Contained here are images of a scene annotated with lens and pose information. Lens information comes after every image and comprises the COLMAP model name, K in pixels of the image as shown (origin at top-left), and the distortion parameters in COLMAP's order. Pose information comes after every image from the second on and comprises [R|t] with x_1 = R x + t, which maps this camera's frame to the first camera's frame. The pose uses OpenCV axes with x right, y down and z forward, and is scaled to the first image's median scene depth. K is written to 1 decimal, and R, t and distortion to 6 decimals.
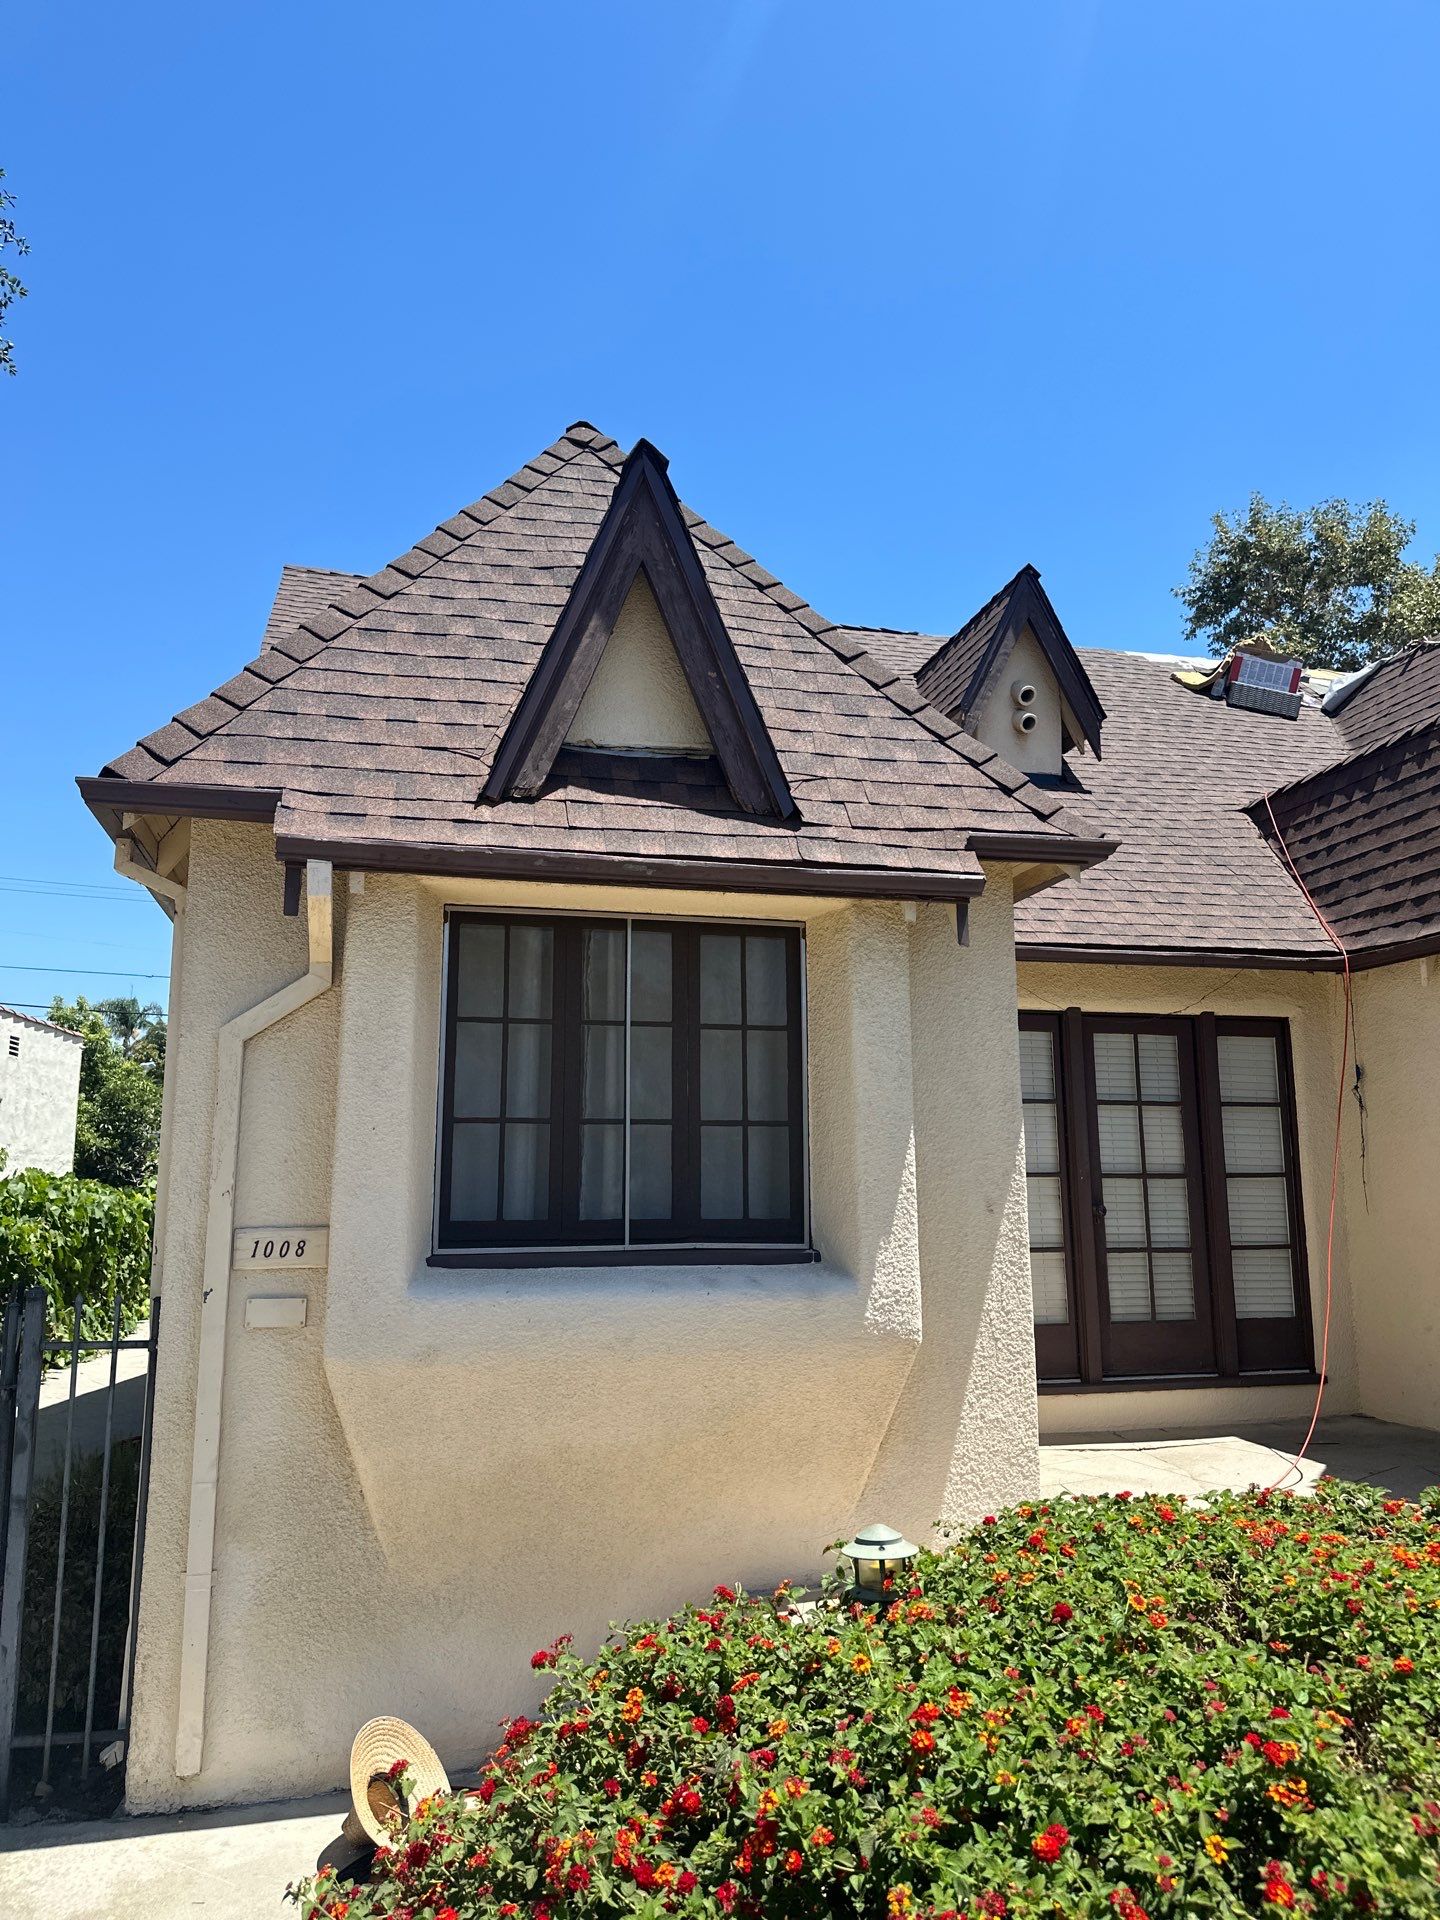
lens RADIAL K [[1327.9, 0, 714.6], [0, 1327.9, 979.4], [0, 0, 1]] dist [0.166943, -0.328956]
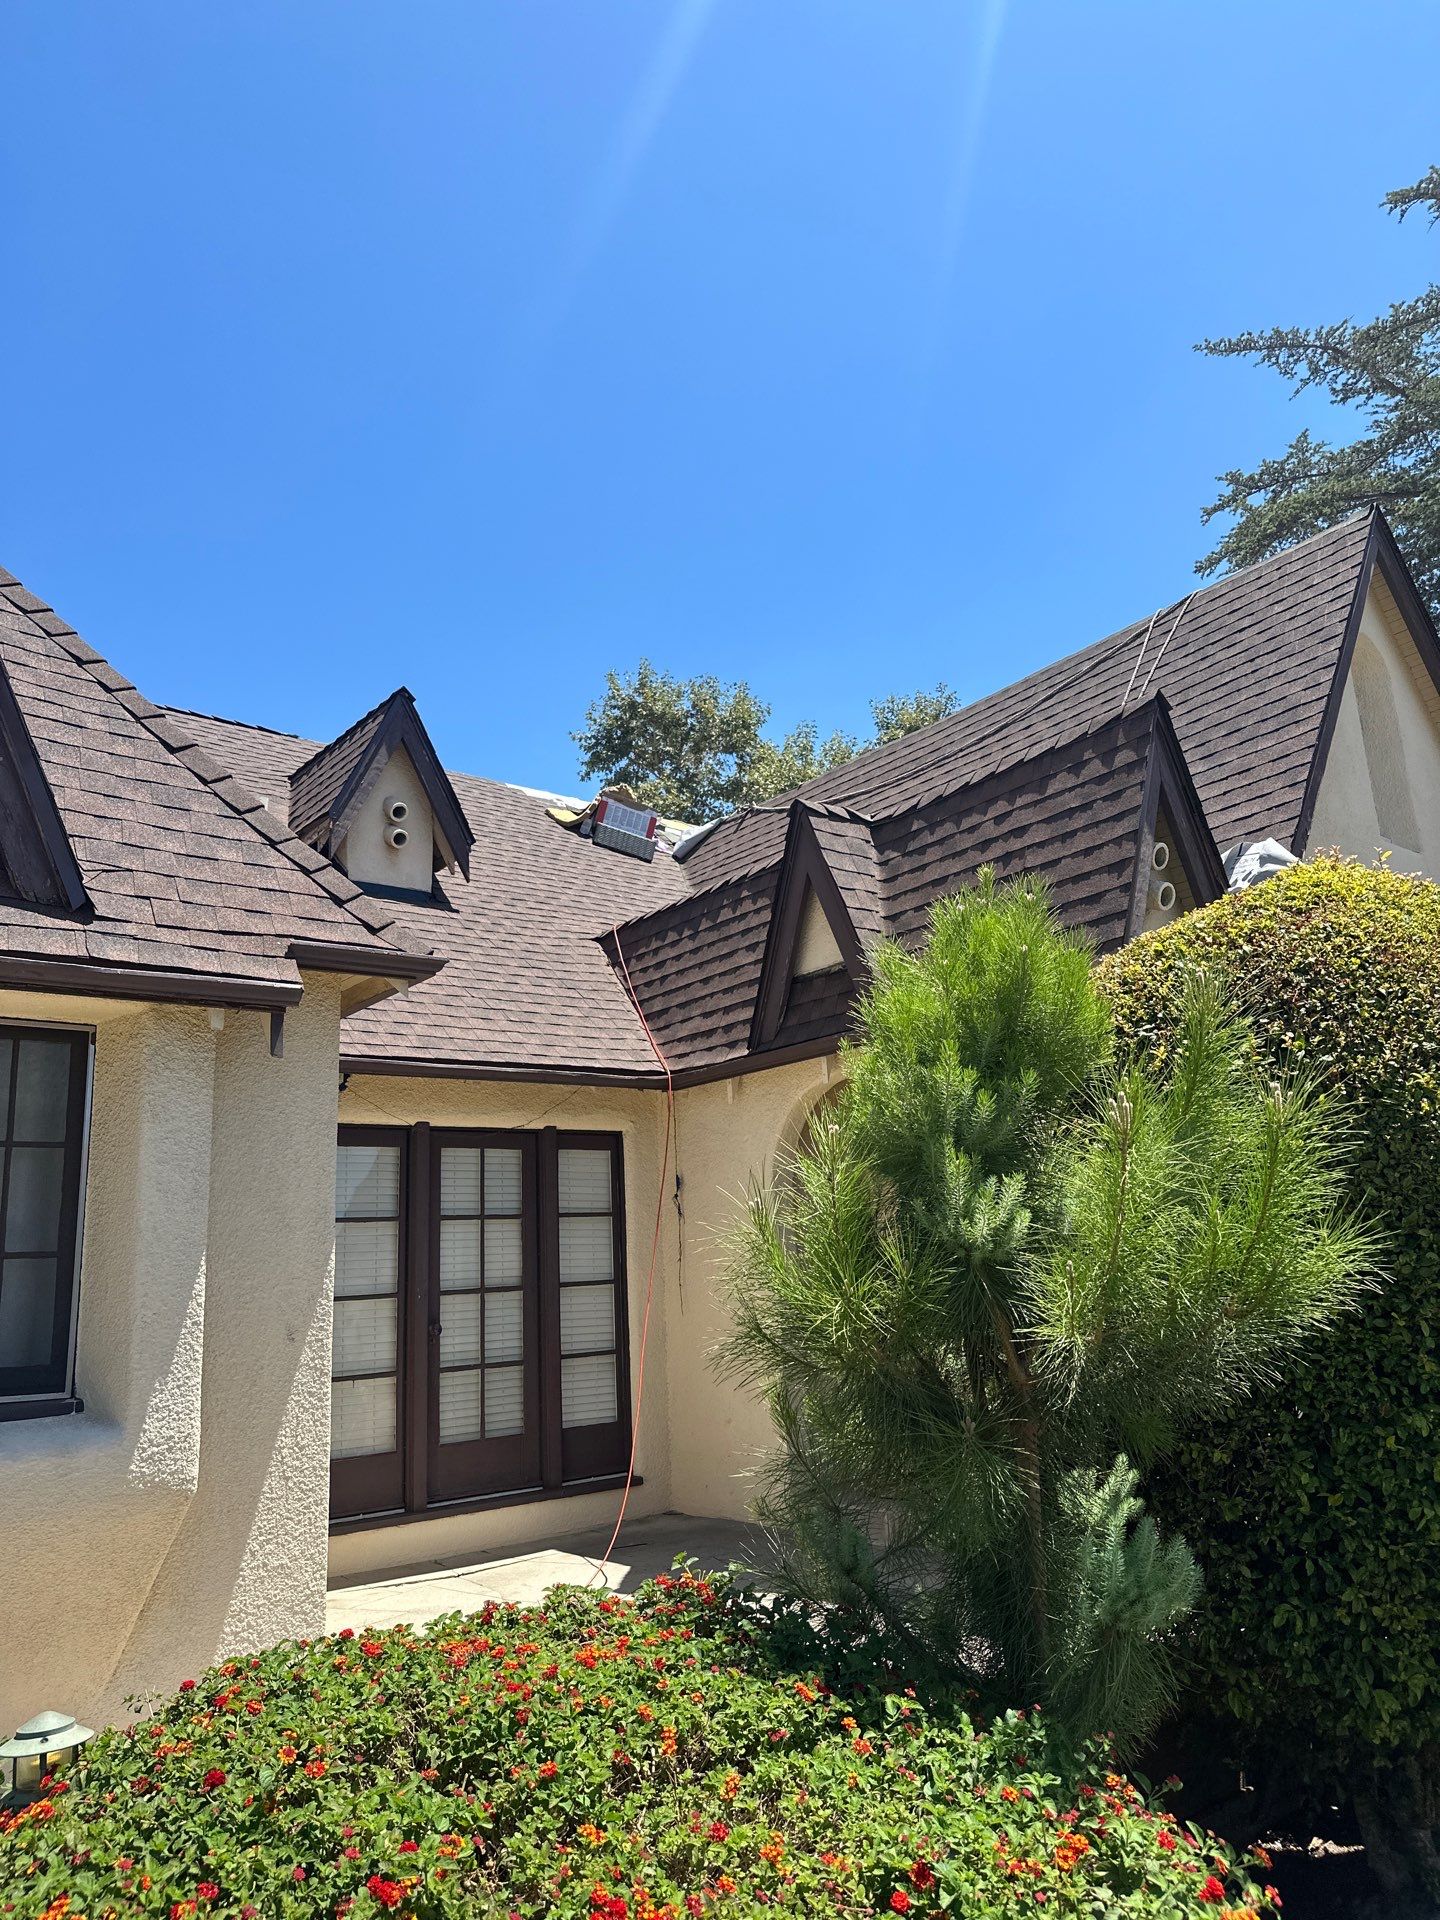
lens RADIAL K [[1331.5, 0, 751.7], [0, 1331.5, 954.7], [0, 0, 1]] dist [0.124841, -0.200077]
pose [[0.895559, 0.061981, 0.440604, 0.051192], [-0.016070, 0.994110, -0.107181, 0.000210], [-0.444652, 0.088906, 0.891280, -0.015830]]
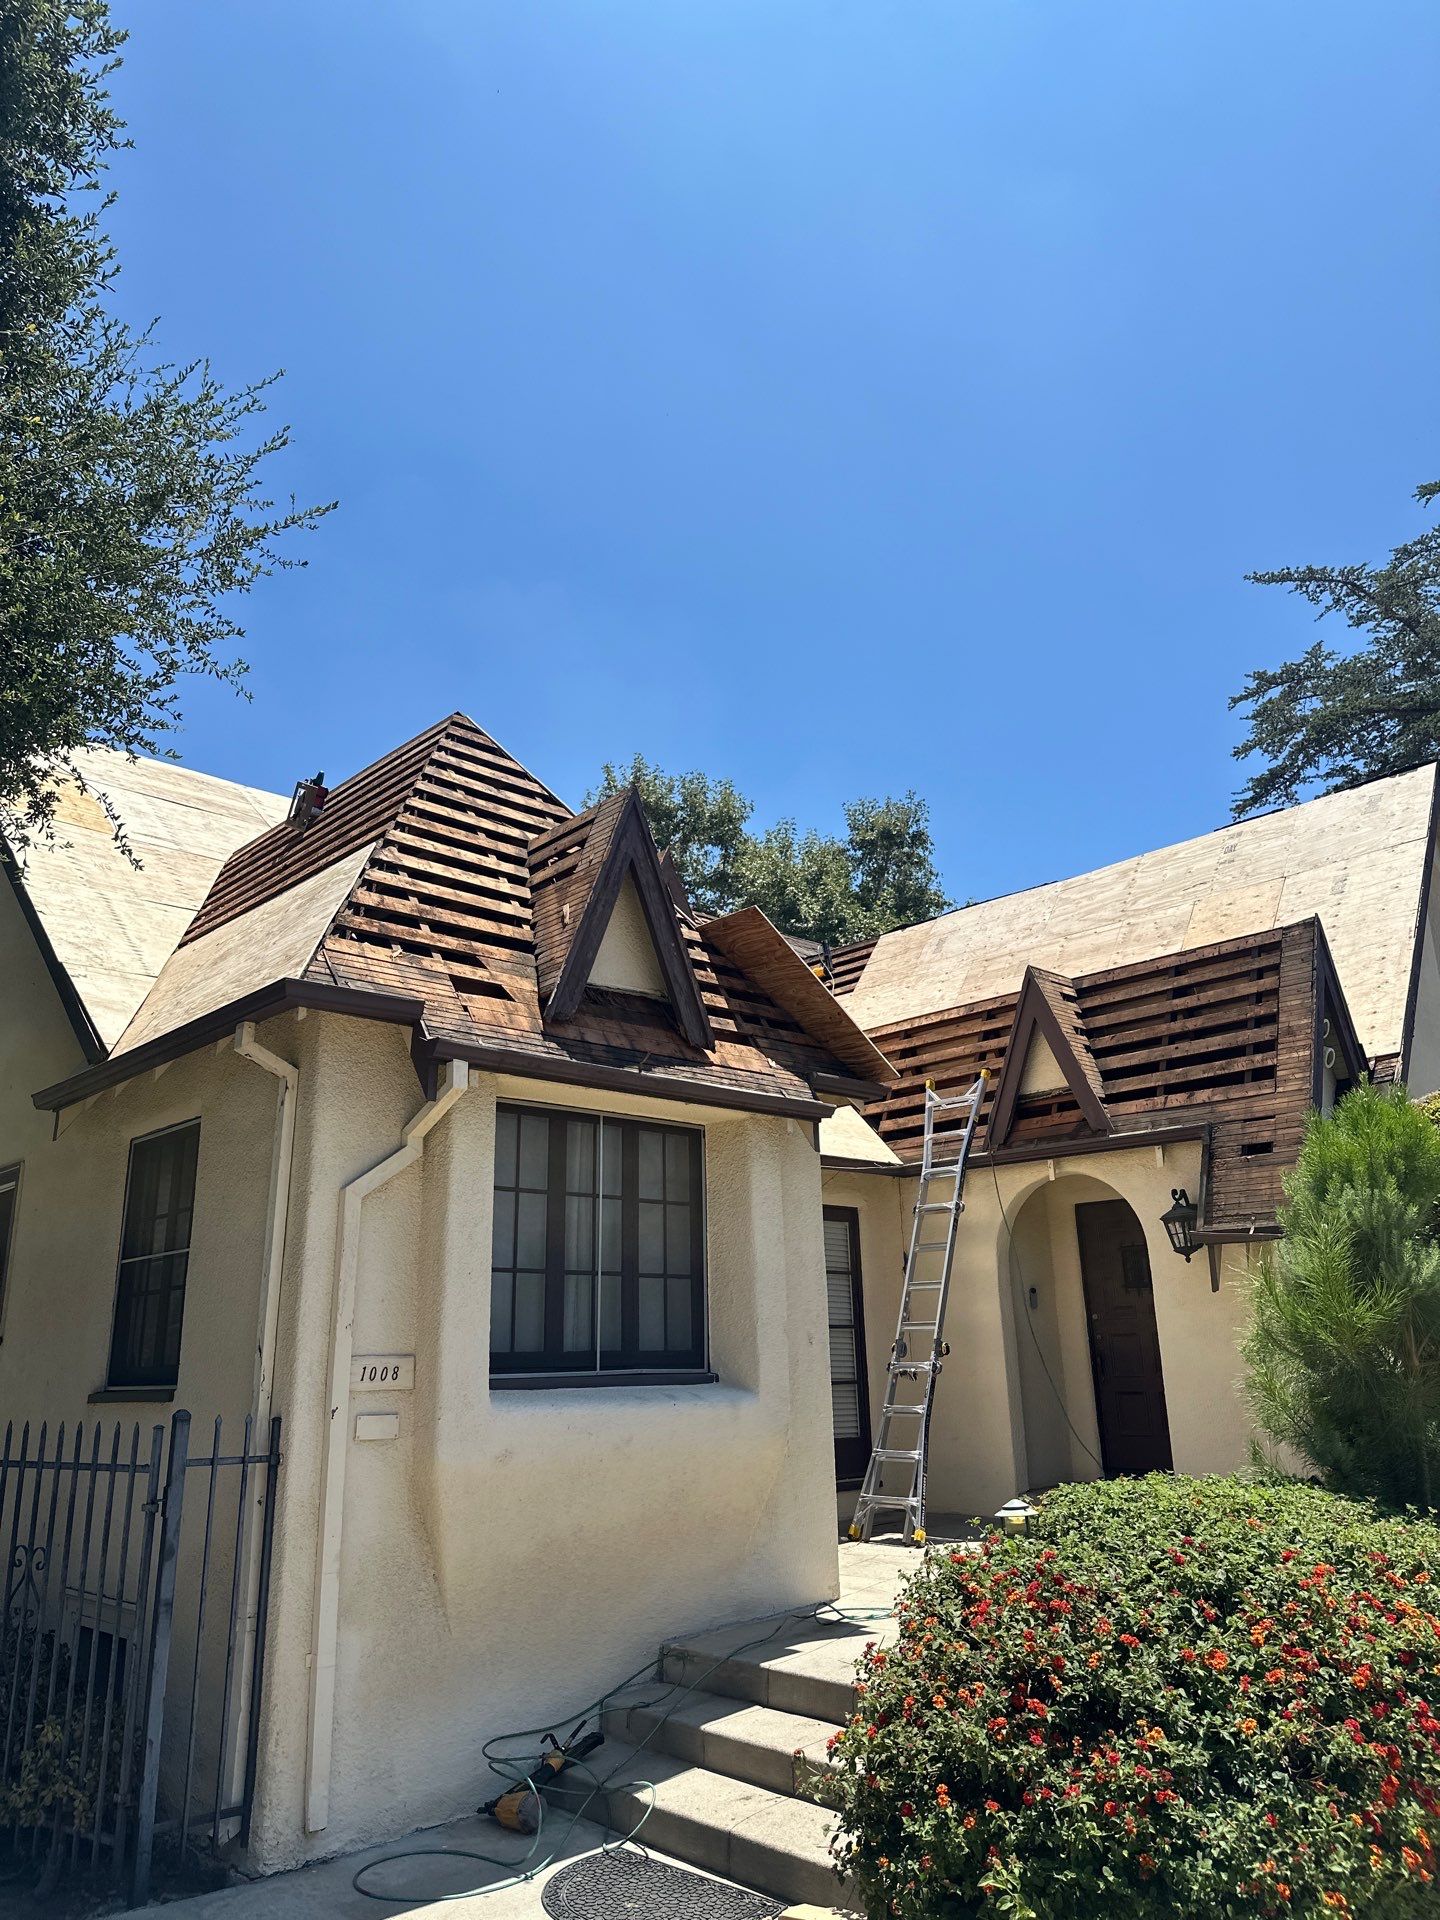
lens RADIAL K [[1321.0, 0, 720.0], [0, 1321.0, 960.0], [0, 0, 1]] dist [0.147337, -0.325895]
pose [[0.868935, 0.131129, 0.477239, -0.518481], [-0.061838, 0.985472, -0.158181, 0.003052], [-0.491047, 0.107937, 0.864420, -0.180386]]
